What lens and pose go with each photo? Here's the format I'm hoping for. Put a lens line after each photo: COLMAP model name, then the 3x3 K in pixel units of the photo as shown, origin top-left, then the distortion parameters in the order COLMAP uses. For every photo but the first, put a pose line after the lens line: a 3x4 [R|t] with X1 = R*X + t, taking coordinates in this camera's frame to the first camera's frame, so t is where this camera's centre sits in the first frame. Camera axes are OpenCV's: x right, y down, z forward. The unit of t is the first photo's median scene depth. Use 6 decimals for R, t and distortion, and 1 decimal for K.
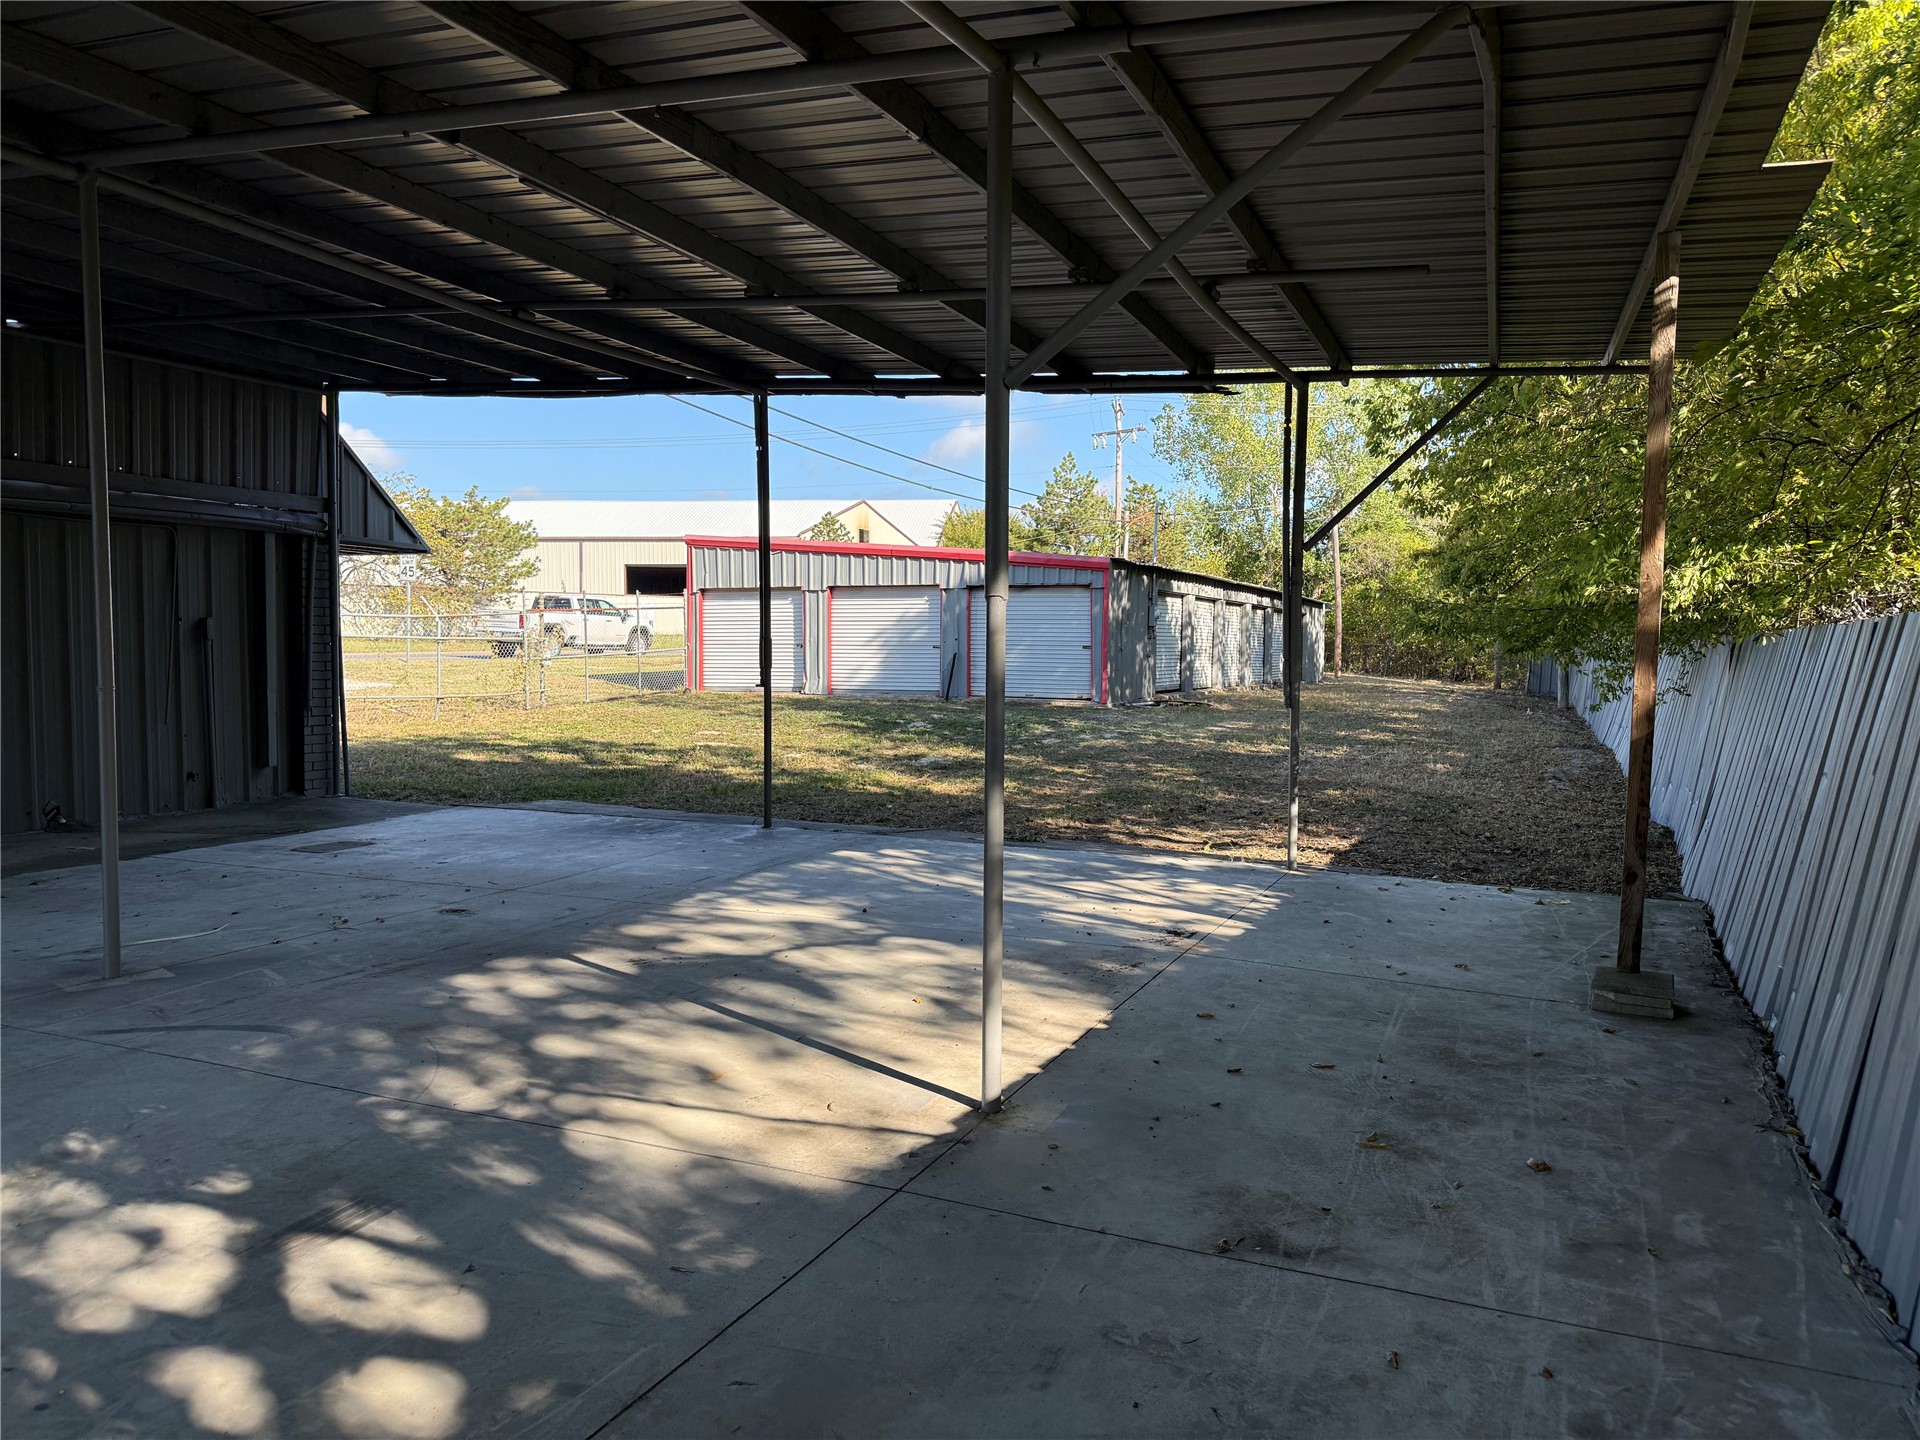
lens RADIAL K [[1340.3, 0, 964.1], [0, 1340.3, 721.4], [0, 0, 1]] dist [0.094767, -0.148713]
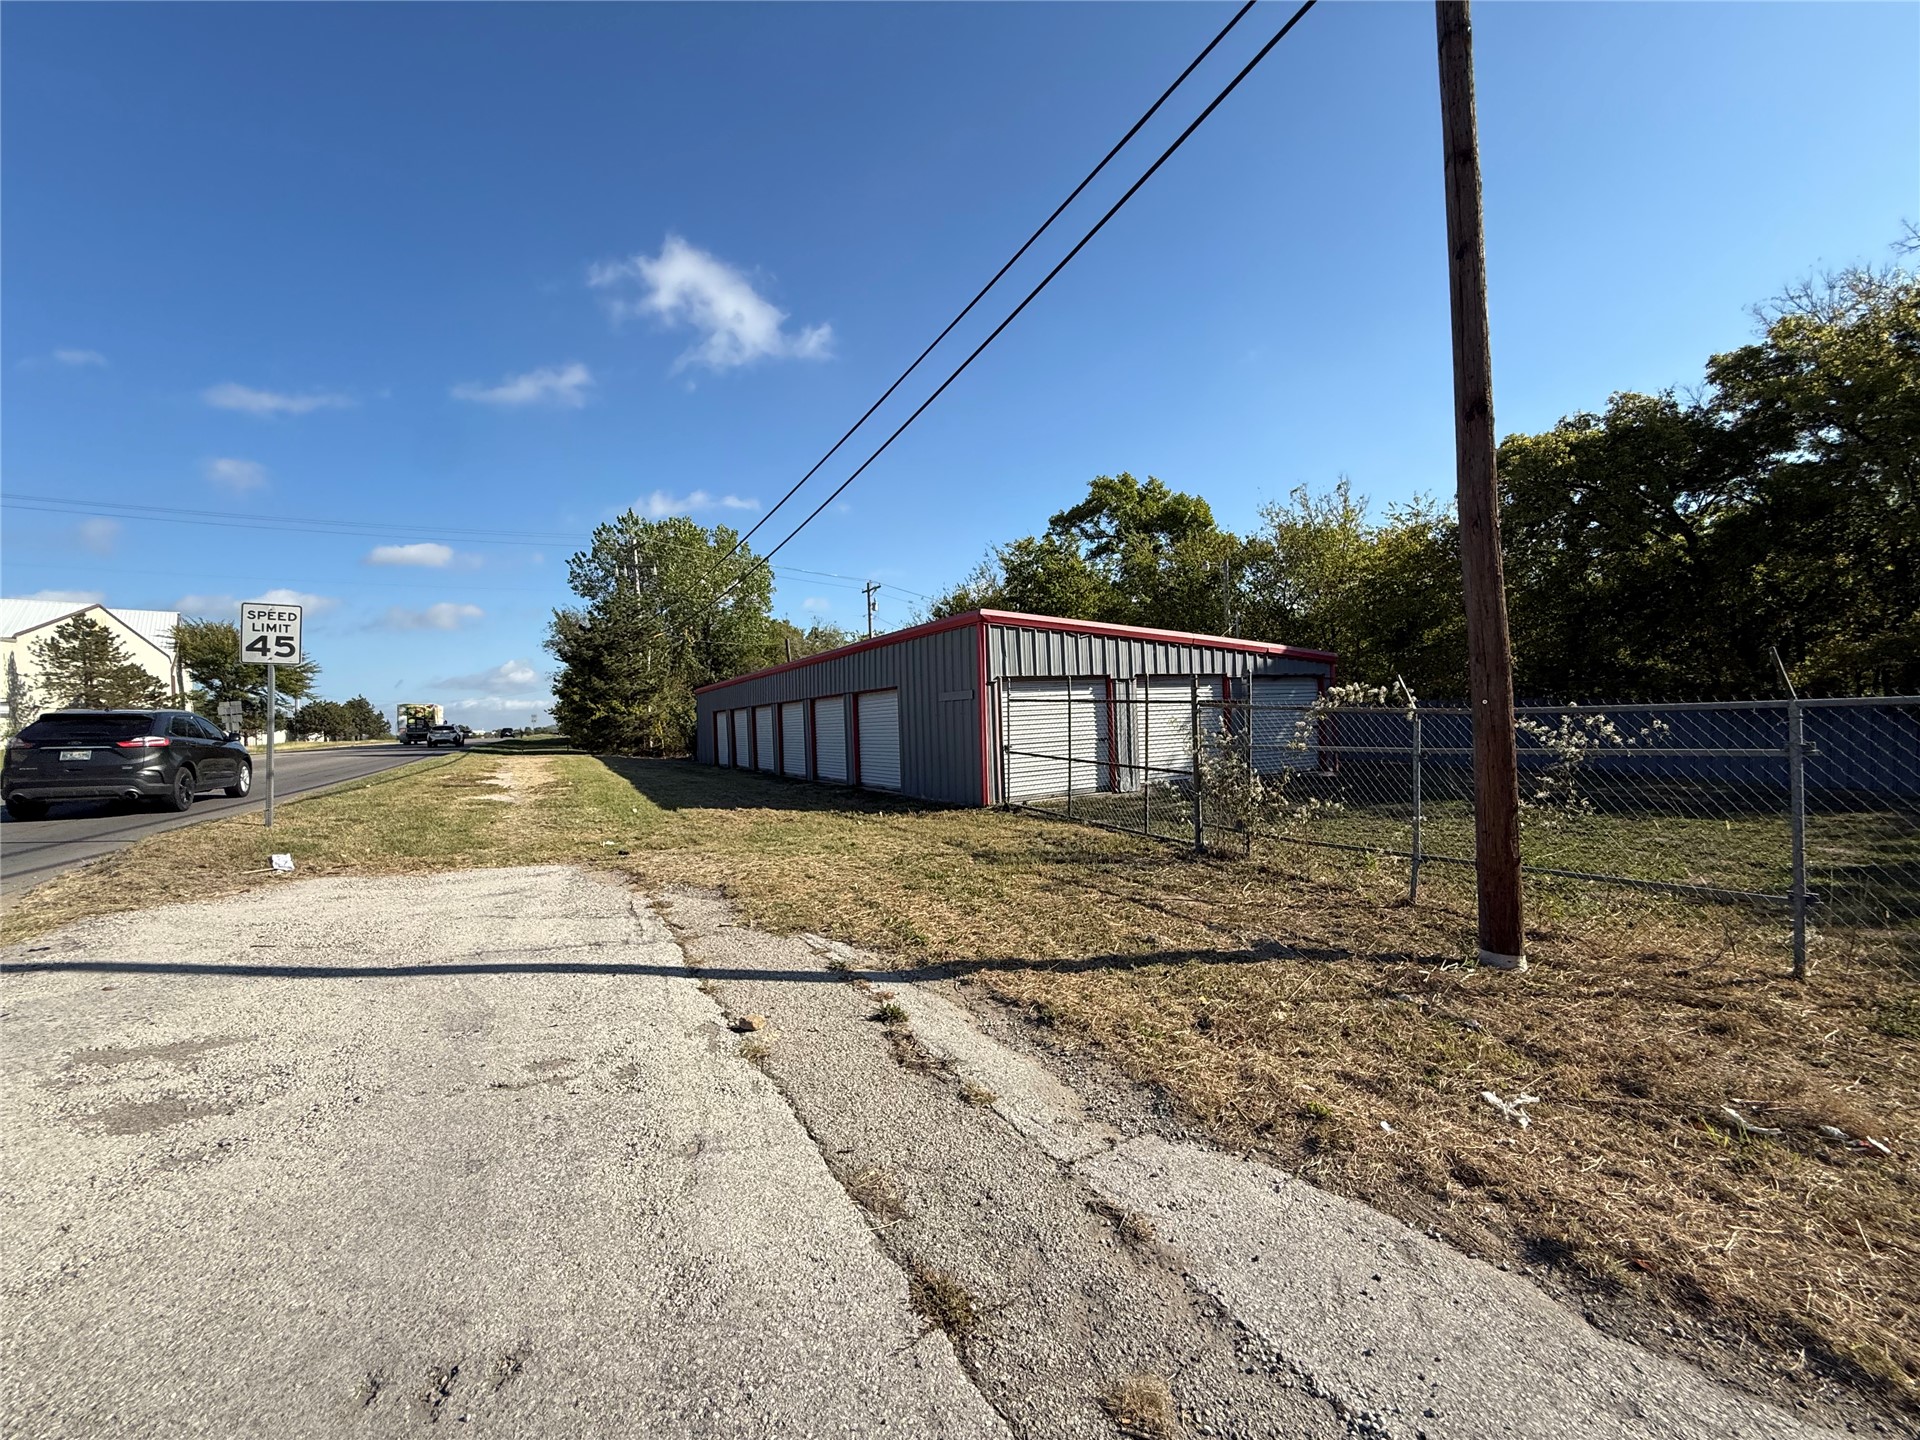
lens RADIAL K [[768.9, 0, 957.4], [0, 768.9, 719.8], [0, 0, 1]] dist [0.000336, -0.000043]
pose [[0.599993, -0.029912, 0.799446, -0.595470], [0.087123, 0.995800, -0.028128, -0.064403], [-0.795247, 0.086526, 0.600080, 0.769363]]
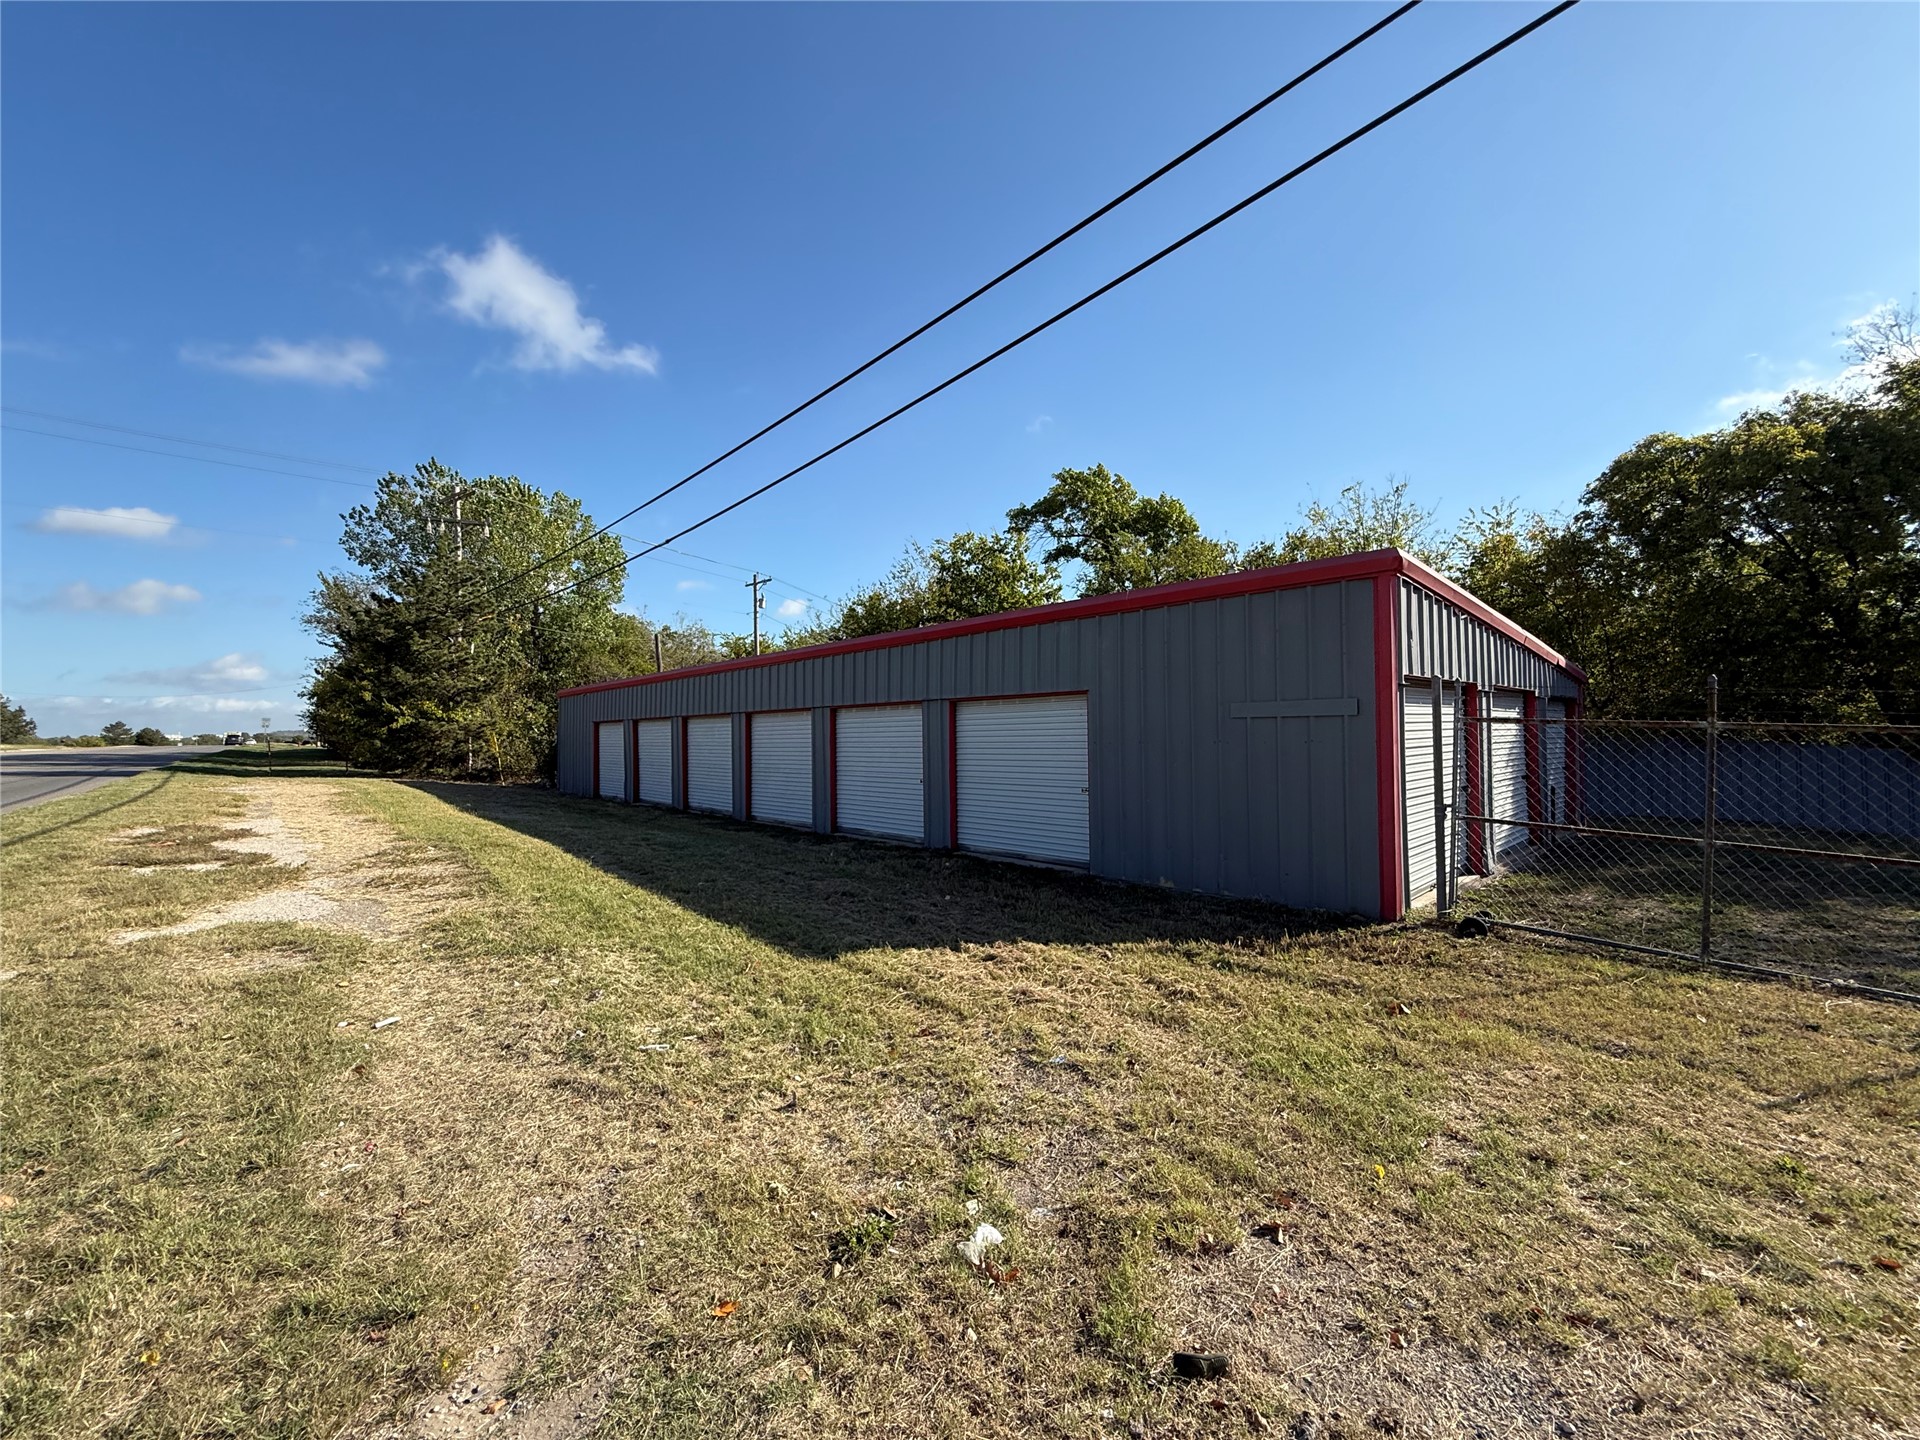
lens RADIAL K [[768.9, 0, 957.4], [0, 768.9, 719.8], [0, 0, 1]] dist [0.000336, -0.000043]
pose [[0.394944, 0.008959, 0.918662, -0.494132], [0.064420, 0.997221, -0.037420, -0.087494], [-0.916444, 0.073959, 0.393269, 1.073961]]
